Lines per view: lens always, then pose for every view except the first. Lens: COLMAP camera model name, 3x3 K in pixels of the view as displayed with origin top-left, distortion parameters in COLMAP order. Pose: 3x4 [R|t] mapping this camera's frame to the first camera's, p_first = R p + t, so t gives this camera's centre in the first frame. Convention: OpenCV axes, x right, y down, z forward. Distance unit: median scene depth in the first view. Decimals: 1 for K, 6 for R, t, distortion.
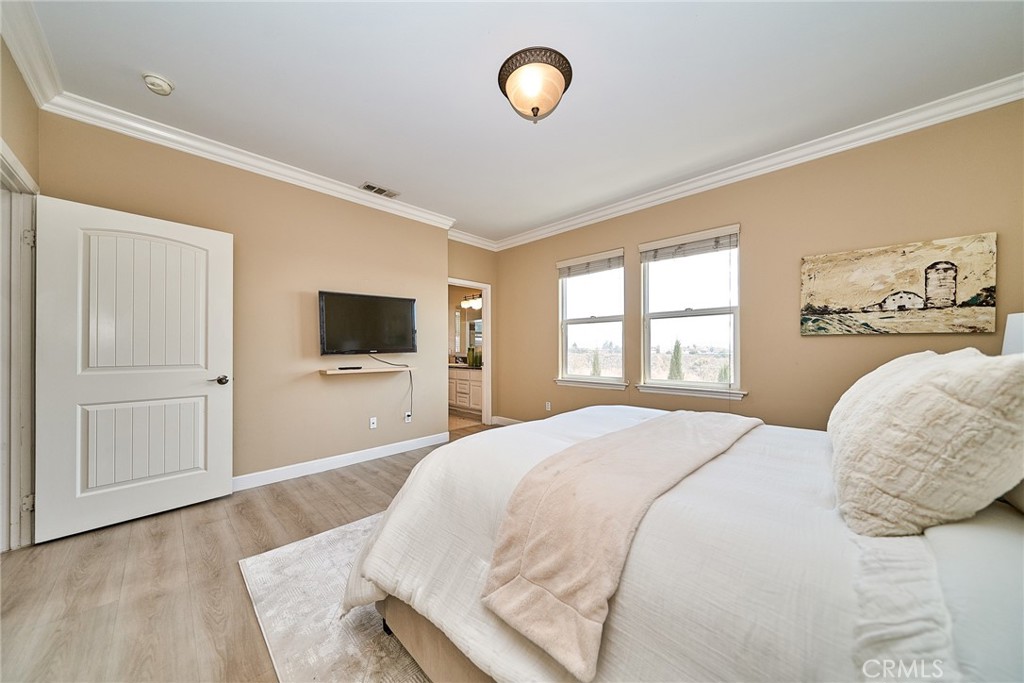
lens RADIAL K [[348.1, 0, 510.1], [0, 348.1, 347.8], [0, 0, 1]] dist [-0.000037, -0.000703]
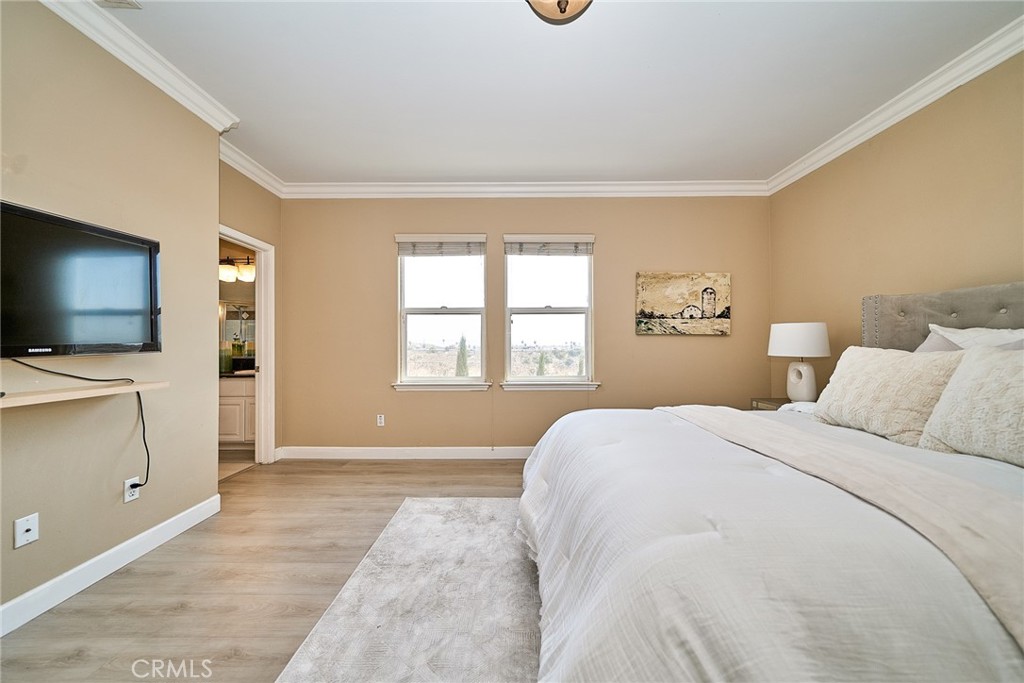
lens RADIAL K [[348.1, 0, 509.5], [0, 348.1, 341.0], [0, 0, 1]] dist [-0.000037, -0.000703]
pose [[0.714161, 0.008592, 0.699928, -0.294228], [-0.002441, 0.999949, -0.009784, 0.001953], [-0.699977, 0.005278, 0.714146, 0.343326]]
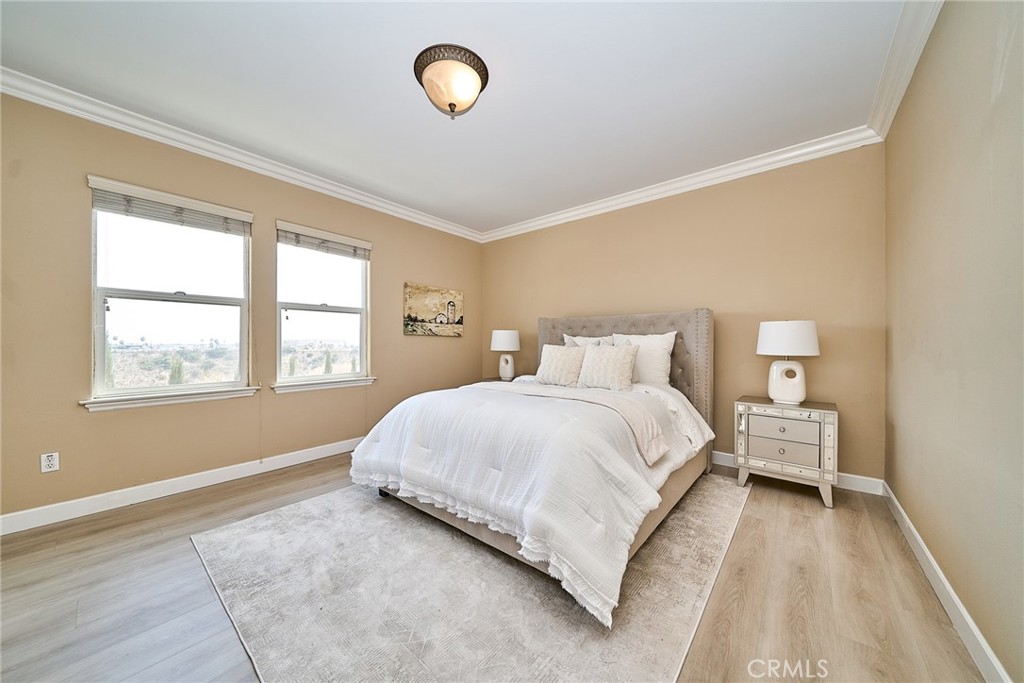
lens RADIAL K [[348.1, 0, 513.6], [0, 348.1, 343.3], [0, 0, 1]] dist [-0.000037, -0.000703]
pose [[-0.098421, 0.001735, 0.995143, -0.564045], [-0.005028, 0.999985, -0.002241, 0.003145], [-0.995132, -0.005224, -0.098411, 0.547532]]
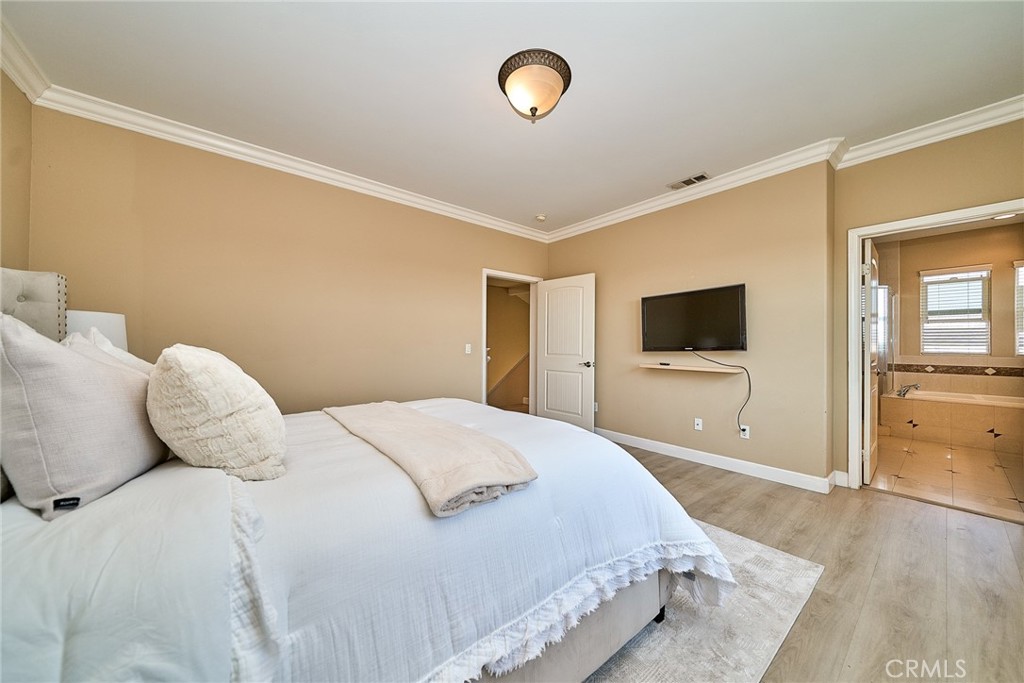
lens RADIAL K [[348.1, 0, 508.3], [0, 348.1, 343.4], [0, 0, 1]] dist [-0.000037, -0.000703]
pose [[-0.105323, -0.003612, -0.994432, 0.640288], [-0.003034, 0.999990, -0.003311, -0.000212], [0.994433, 0.002669, -0.105333, 0.616089]]
